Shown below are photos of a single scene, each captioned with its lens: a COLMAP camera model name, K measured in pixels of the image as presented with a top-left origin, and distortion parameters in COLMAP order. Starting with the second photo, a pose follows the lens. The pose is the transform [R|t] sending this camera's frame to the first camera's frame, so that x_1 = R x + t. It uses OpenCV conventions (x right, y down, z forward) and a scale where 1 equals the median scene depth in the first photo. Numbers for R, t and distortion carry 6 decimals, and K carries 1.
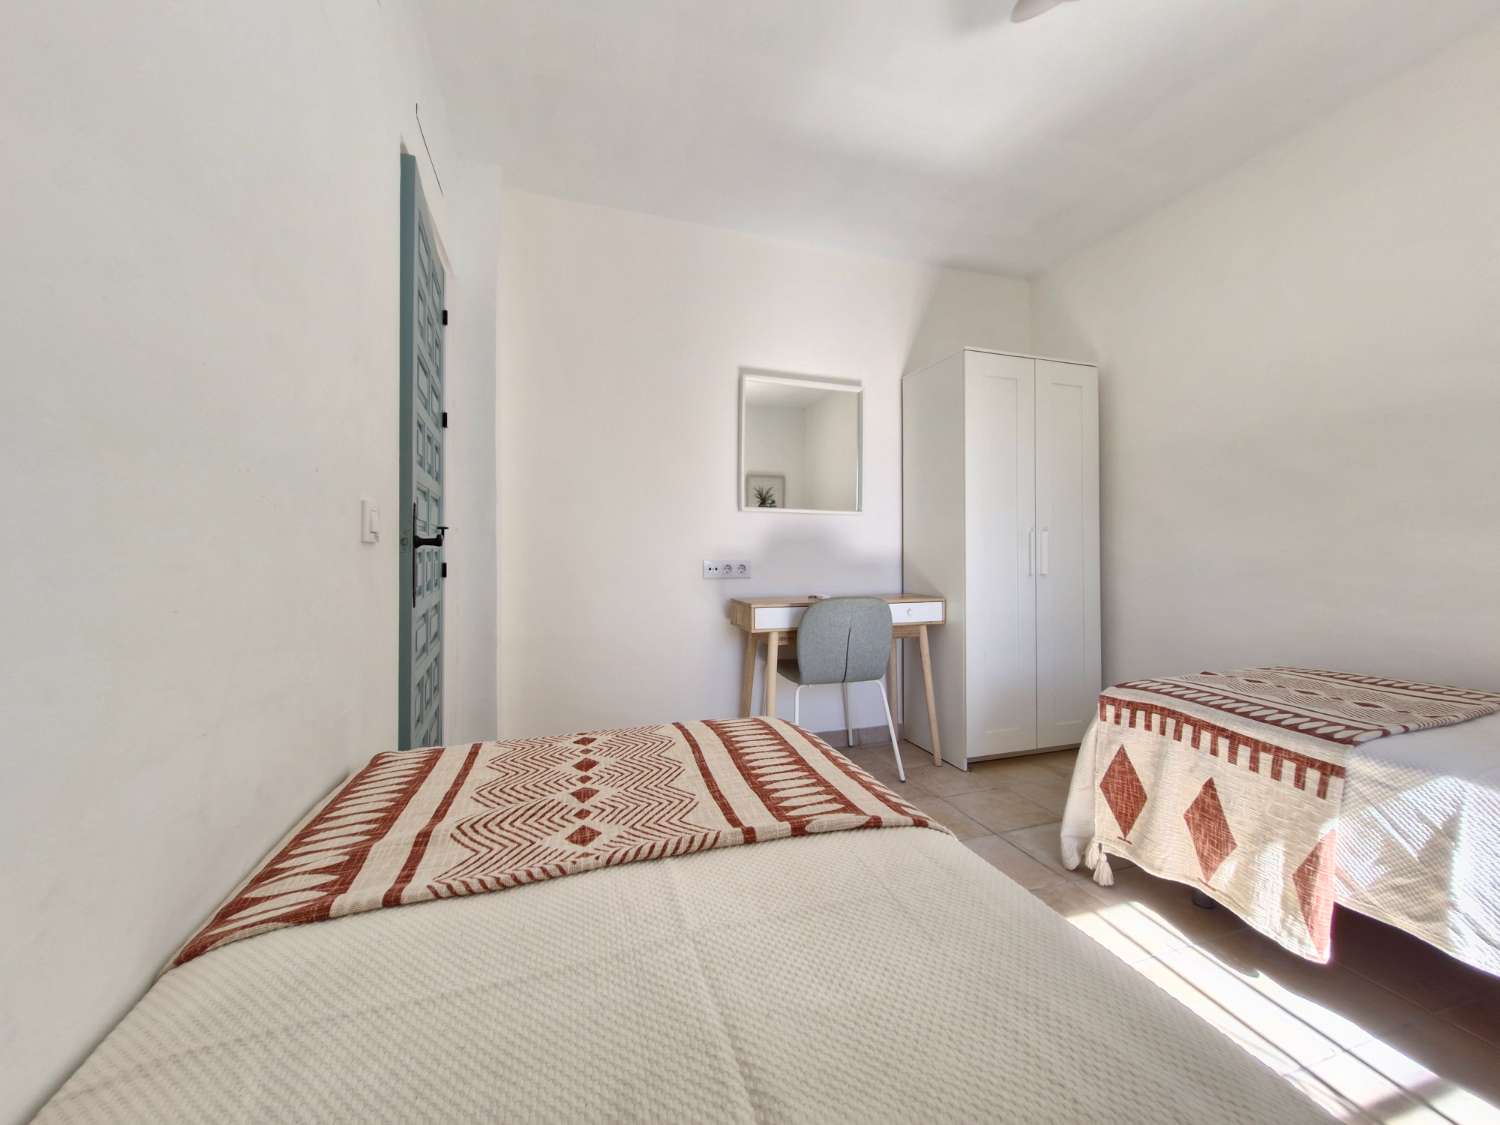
lens RADIAL K [[589.2, 0, 755.9], [0, 589.2, 546.0], [0, 0, 1]] dist [0.000579, 0.000086]
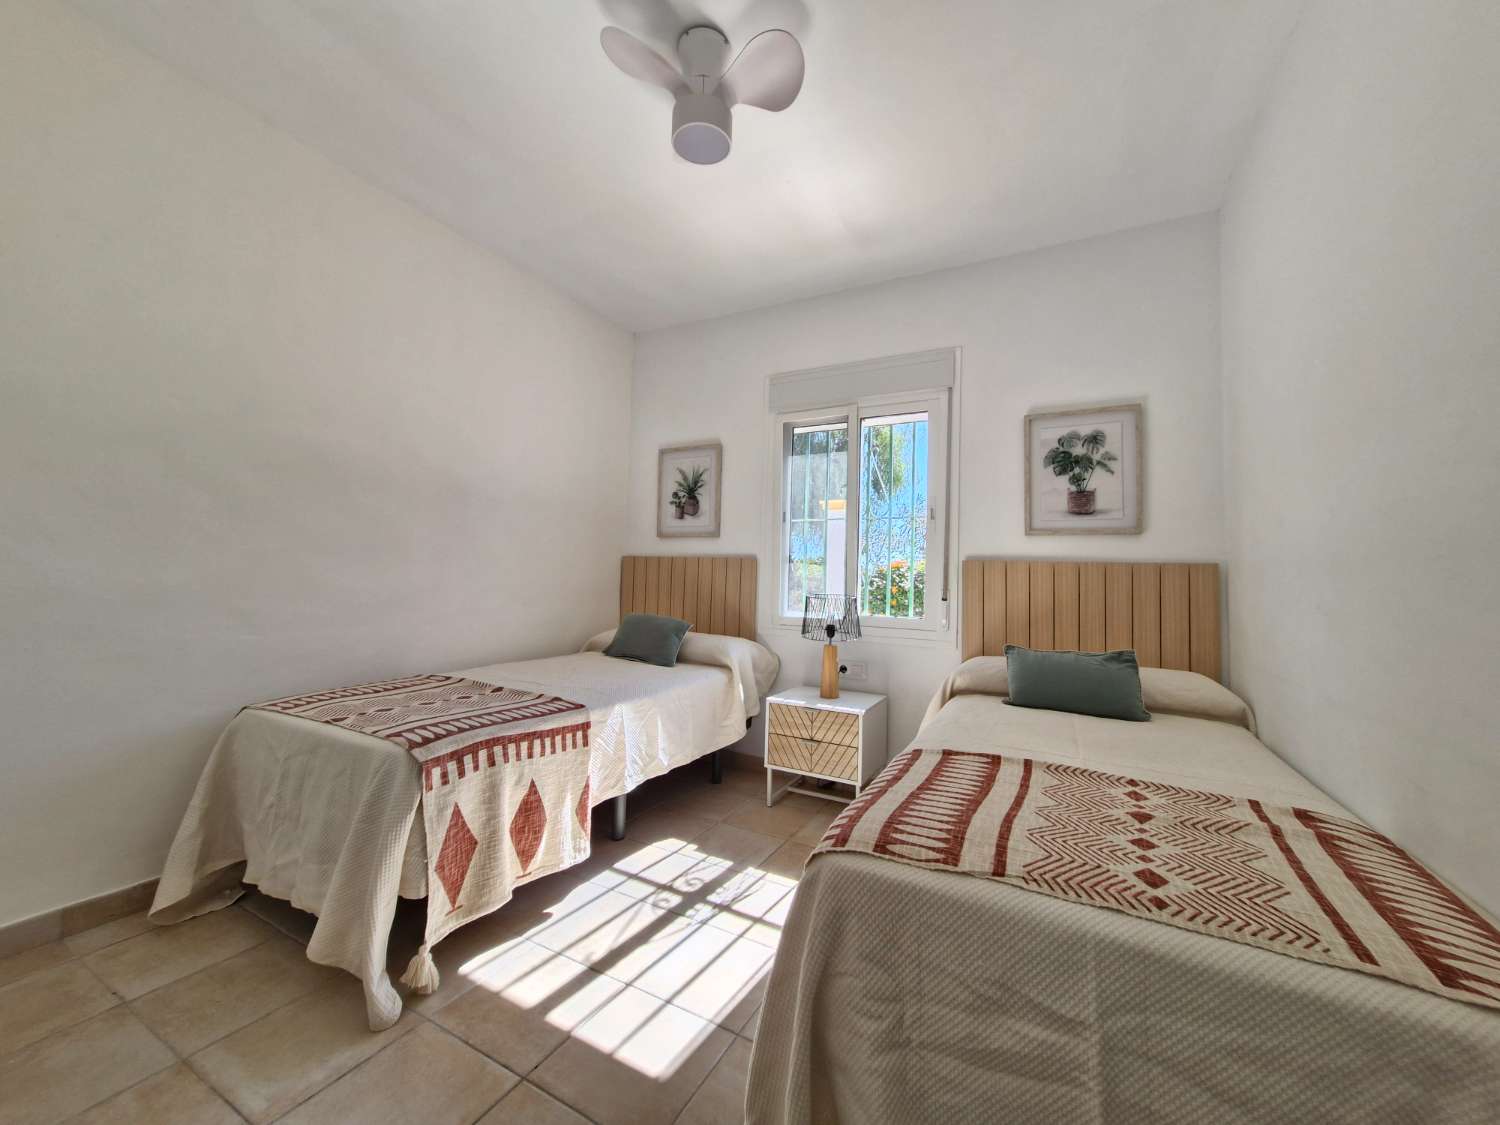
lens RADIAL K [[589.2, 0, 755.9], [0, 589.2, 546.0], [0, 0, 1]] dist [0.000579, 0.000086]
pose [[-0.693499, 0.018361, 0.720223, -0.417840], [-0.036209, 0.997524, -0.060296, -0.014136], [-0.719547, -0.067894, -0.691117, 1.624898]]
